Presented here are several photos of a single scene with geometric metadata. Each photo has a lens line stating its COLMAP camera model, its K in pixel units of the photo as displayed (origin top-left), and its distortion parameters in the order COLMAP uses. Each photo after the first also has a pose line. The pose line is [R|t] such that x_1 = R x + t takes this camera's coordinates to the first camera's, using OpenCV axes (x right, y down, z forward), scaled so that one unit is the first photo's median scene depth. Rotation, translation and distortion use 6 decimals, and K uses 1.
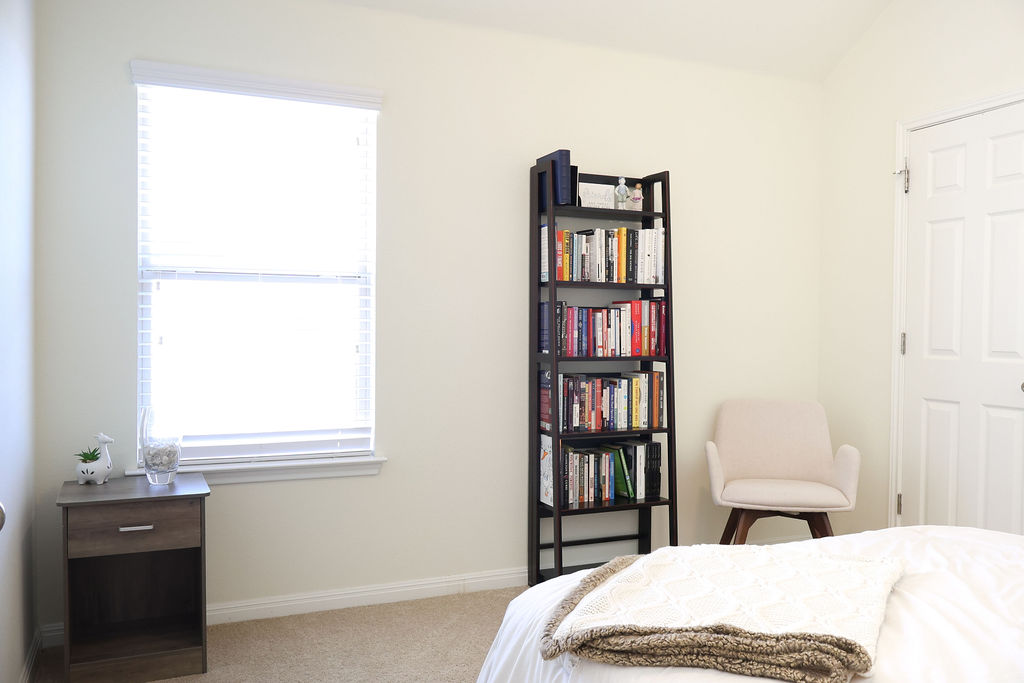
lens RADIAL K [[856.6, 0, 512.6], [0, 856.6, 340.9], [0, 0, 1]] dist [-0.009324, -0.002794]
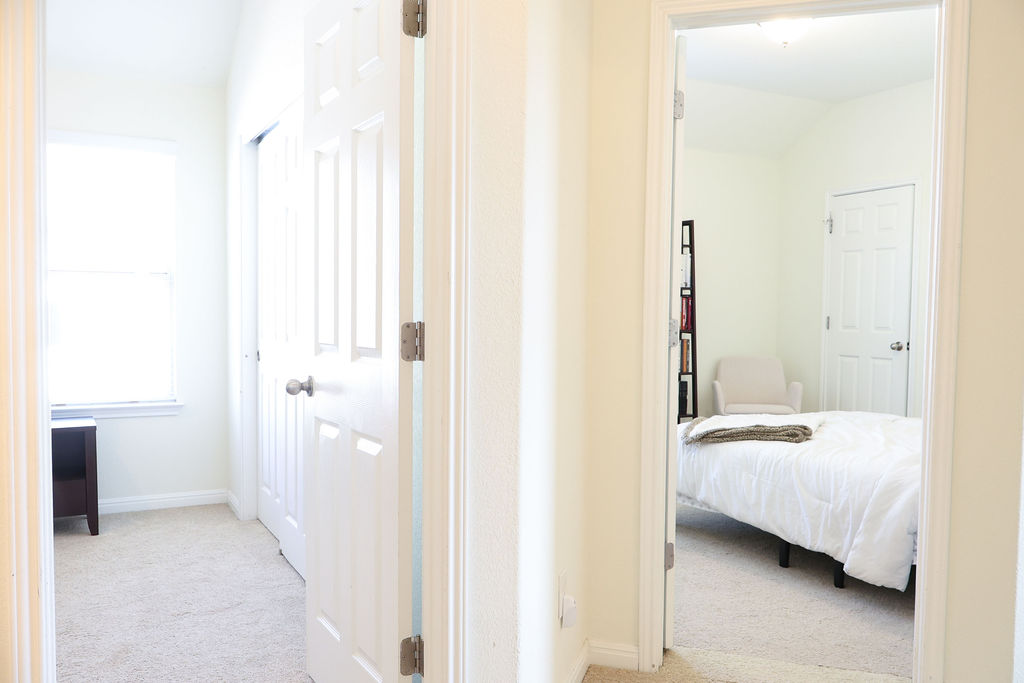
lens RADIAL K [[856.6, 0, 511.4], [0, 856.6, 342.5], [0, 0, 1]] dist [-0.009324, -0.002794]
pose [[0.997620, 0.000948, 0.068945, -0.292193], [-0.002400, 0.999777, 0.020980, 0.008133], [-0.068910, -0.021096, 0.997400, -0.663491]]
